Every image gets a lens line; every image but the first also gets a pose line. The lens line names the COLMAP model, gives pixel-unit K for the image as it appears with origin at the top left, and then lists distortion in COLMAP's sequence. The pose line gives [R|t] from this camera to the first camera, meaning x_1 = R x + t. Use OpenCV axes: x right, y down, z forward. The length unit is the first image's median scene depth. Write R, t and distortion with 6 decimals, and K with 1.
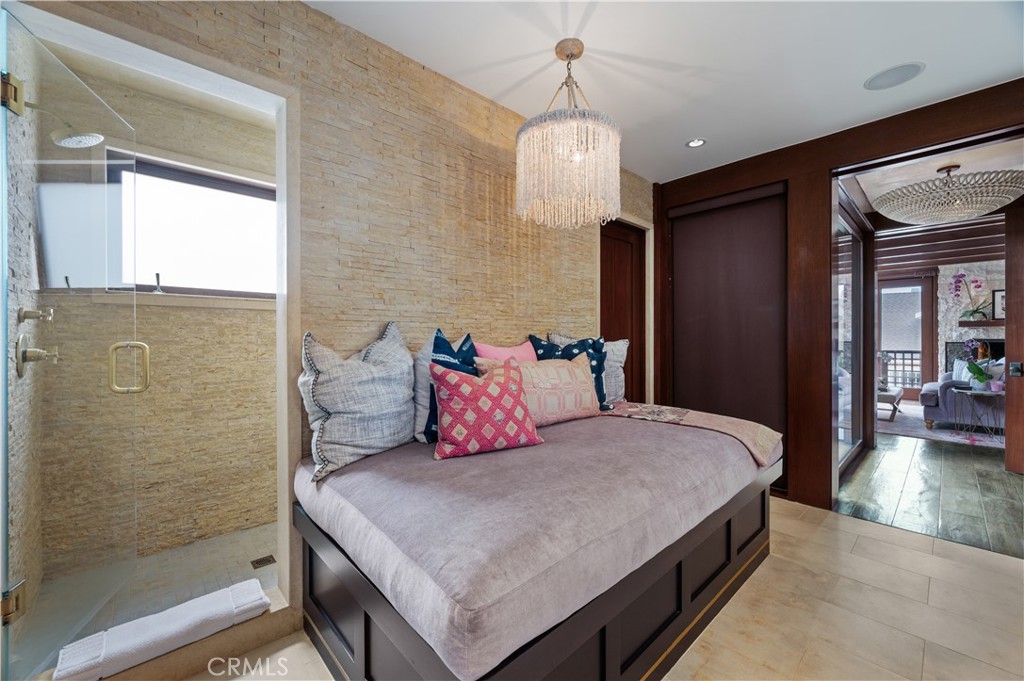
lens RADIAL K [[428.5, 0, 511.9], [0, 428.5, 339.7], [0, 0, 1]] dist [-0.000689, -0.000320]
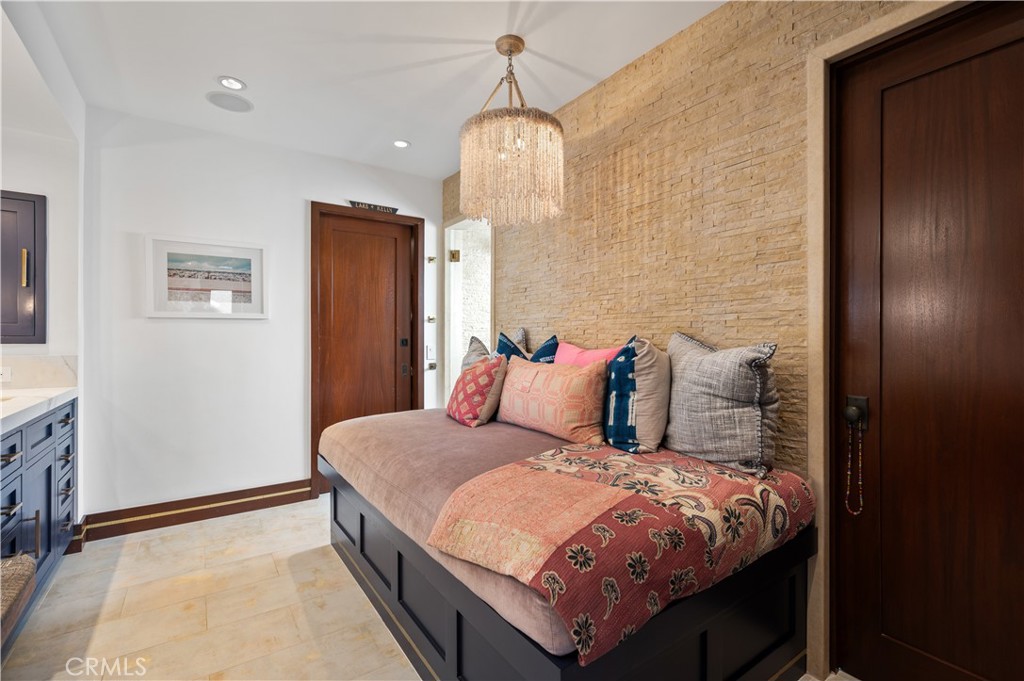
lens RADIAL K [[470.8, 0, 512.0], [0, 470.8, 340.0], [0, 0, 1]] dist [0.001265, 0.000675]
pose [[-0.186379, 0.003227, -0.982473, 0.957643], [-0.003093, 0.999988, 0.003871, -0.005786], [0.982473, 0.003760, -0.186367, 0.972691]]
